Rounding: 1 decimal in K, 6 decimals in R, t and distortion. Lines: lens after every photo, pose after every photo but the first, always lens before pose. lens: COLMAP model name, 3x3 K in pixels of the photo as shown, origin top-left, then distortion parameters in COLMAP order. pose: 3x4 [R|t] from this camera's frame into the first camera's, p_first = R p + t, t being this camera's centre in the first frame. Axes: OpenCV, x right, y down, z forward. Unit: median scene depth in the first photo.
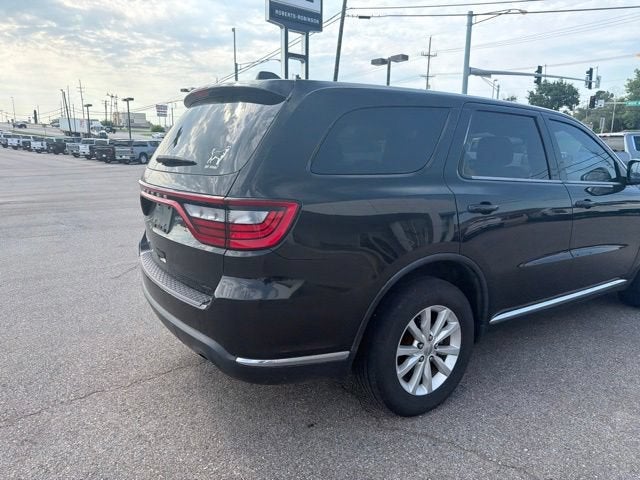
lens RADIAL K [[454.9, 0, 326.0], [0, 454.9, 241.9], [0, 0, 1]] dist [0.024538, -0.028839]
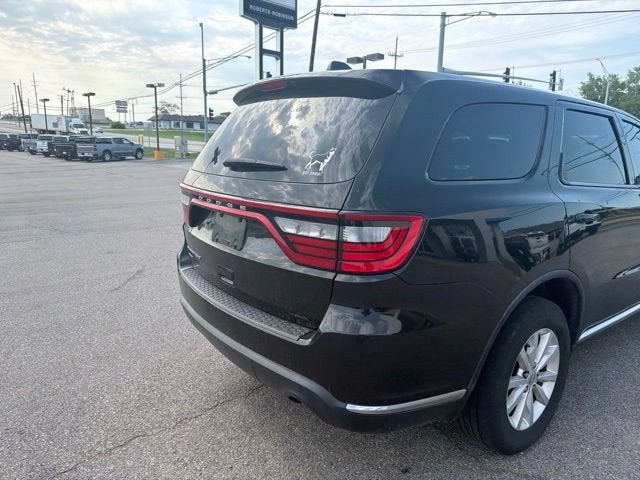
lens RADIAL K [[454.9, 0, 325.4], [0, 454.9, 238.3], [0, 0, 1]] dist [0.024538, -0.028839]
pose [[0.997108, -0.008606, 0.075511, -0.025219], [0.008920, 0.999953, -0.003815, -0.003685], [-0.075474, 0.004478, 0.997138, 0.015226]]
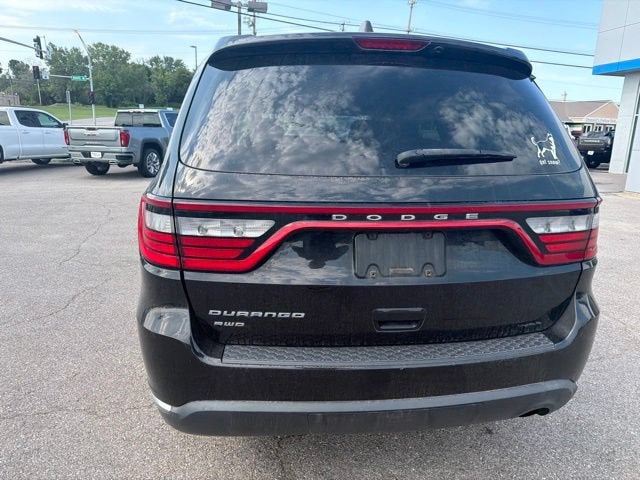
lens RADIAL K [[458.3, 0, 316.9], [0, 458.3, 245.1], [0, 0, 1]] dist [0.004574, -0.014505]
pose [[0.449268, -0.216752, 0.866704, -0.188830], [0.162655, 0.973754, 0.159209, -0.053638], [-0.878465, 0.069447, 0.472732, 0.259031]]
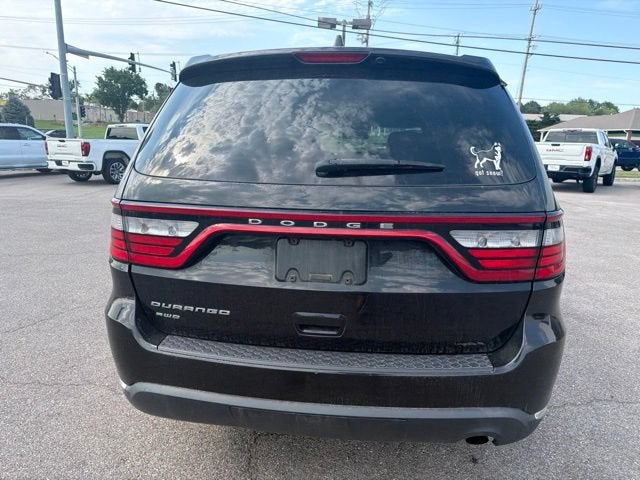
lens RADIAL K [[454.9, 0, 323.3], [0, 454.9, 242.0], [0, 0, 1]] dist [0.024538, -0.028839]
pose [[0.650381, -0.164044, 0.741683, -0.082978], [0.144443, 0.985295, 0.091264, -0.013927], [-0.745749, 0.047775, 0.664512, 0.062637]]
